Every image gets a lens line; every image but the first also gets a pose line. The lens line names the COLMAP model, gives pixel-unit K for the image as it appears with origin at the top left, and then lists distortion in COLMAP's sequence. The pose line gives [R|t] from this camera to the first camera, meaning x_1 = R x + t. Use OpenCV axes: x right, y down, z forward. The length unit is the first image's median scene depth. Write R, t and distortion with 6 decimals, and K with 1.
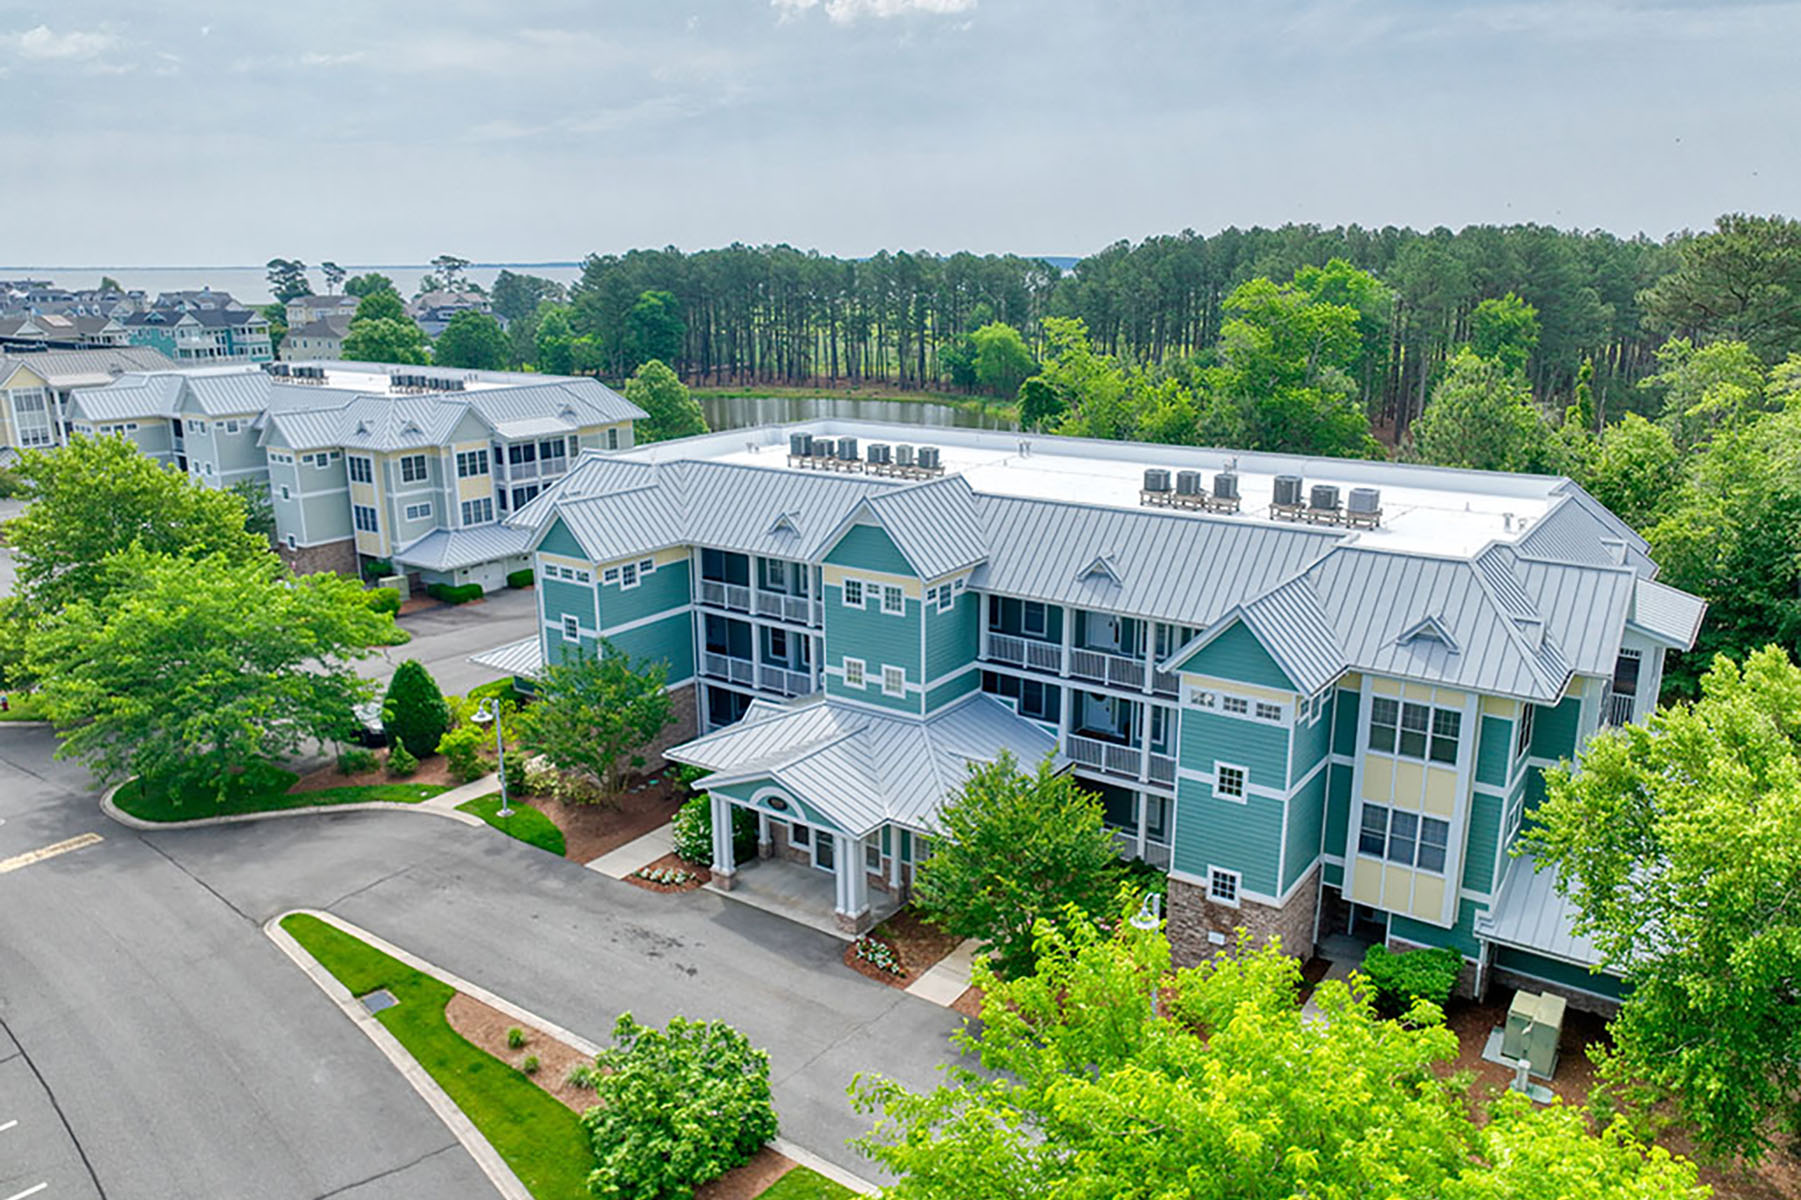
lens RADIAL K [[1275.3, 0, 905.5], [0, 1275.3, 600.4], [0, 0, 1]] dist [0.007344, 0.002477]
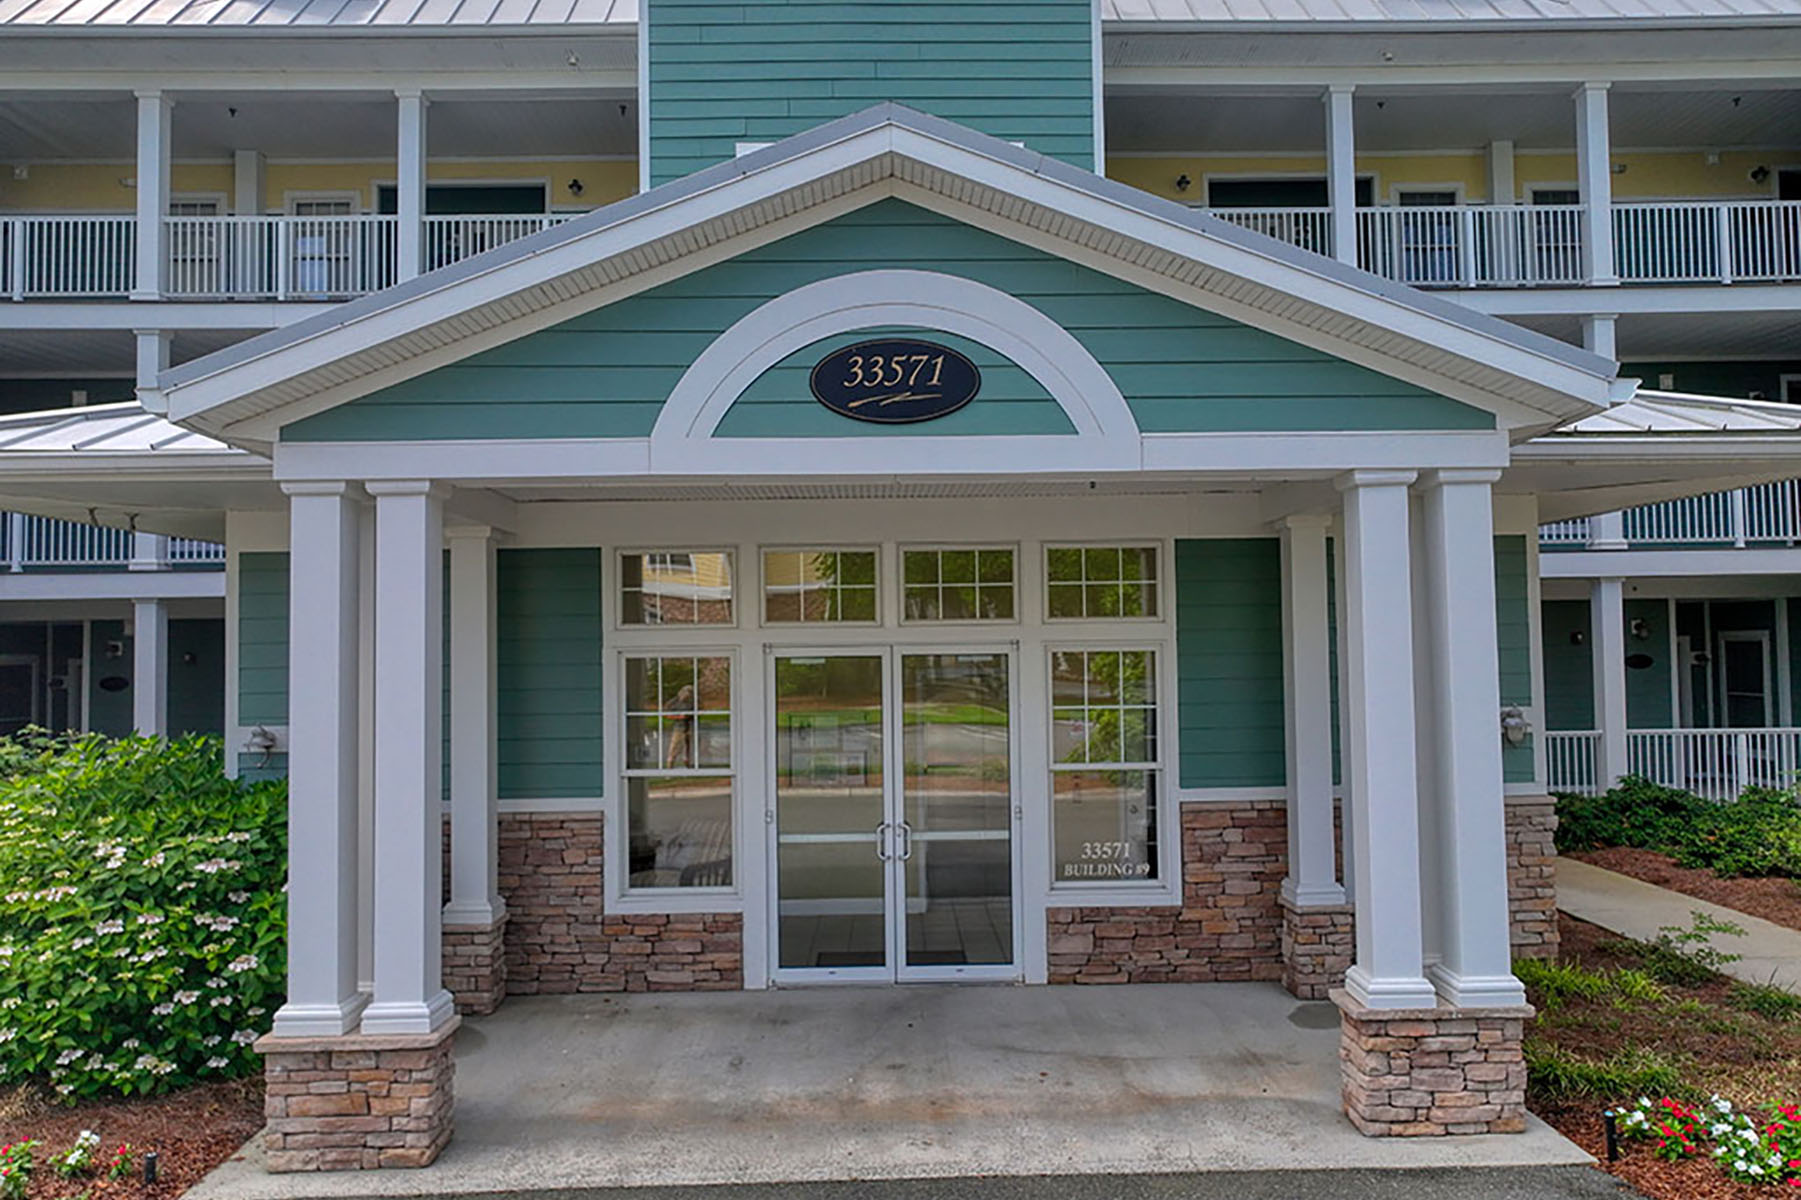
lens RADIAL K [[1275.3, 0, 905.5], [0, 1275.3, 600.4], [0, 0, 1]] dist [0.007344, 0.002477]
pose [[0.808899, 0.015994, 0.587731, -0.179106], [0.161216, 0.955283, -0.247879, 0.210619], [-0.565413, 0.295261, 0.770149, 0.836455]]
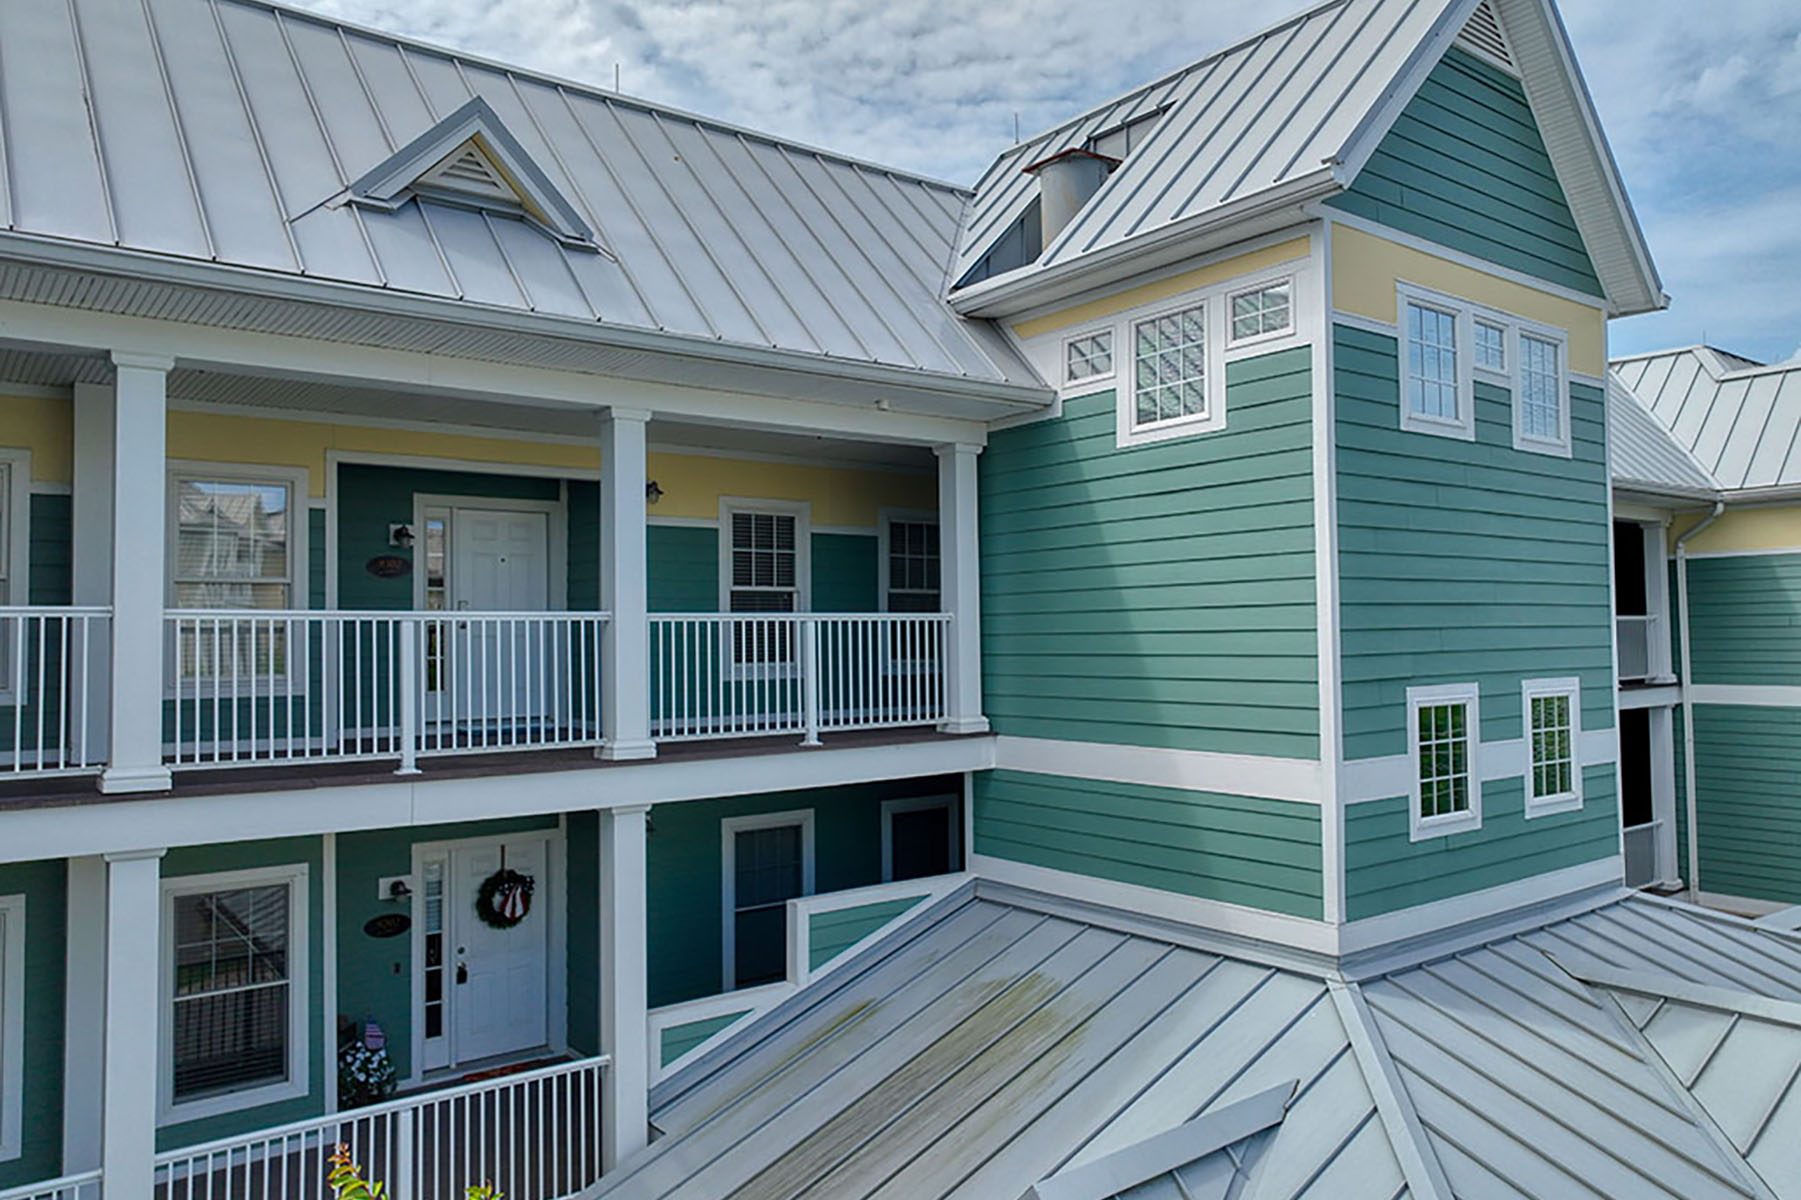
lens RADIAL K [[1275.3, 0, 905.5], [0, 1275.3, 600.4], [0, 0, 1]] dist [0.007344, 0.002477]
pose [[0.296478, 0.030375, 0.954557, -0.274703], [0.254662, 0.960791, -0.109670, 0.033588], [-0.920461, 0.275604, 0.277118, 1.050178]]
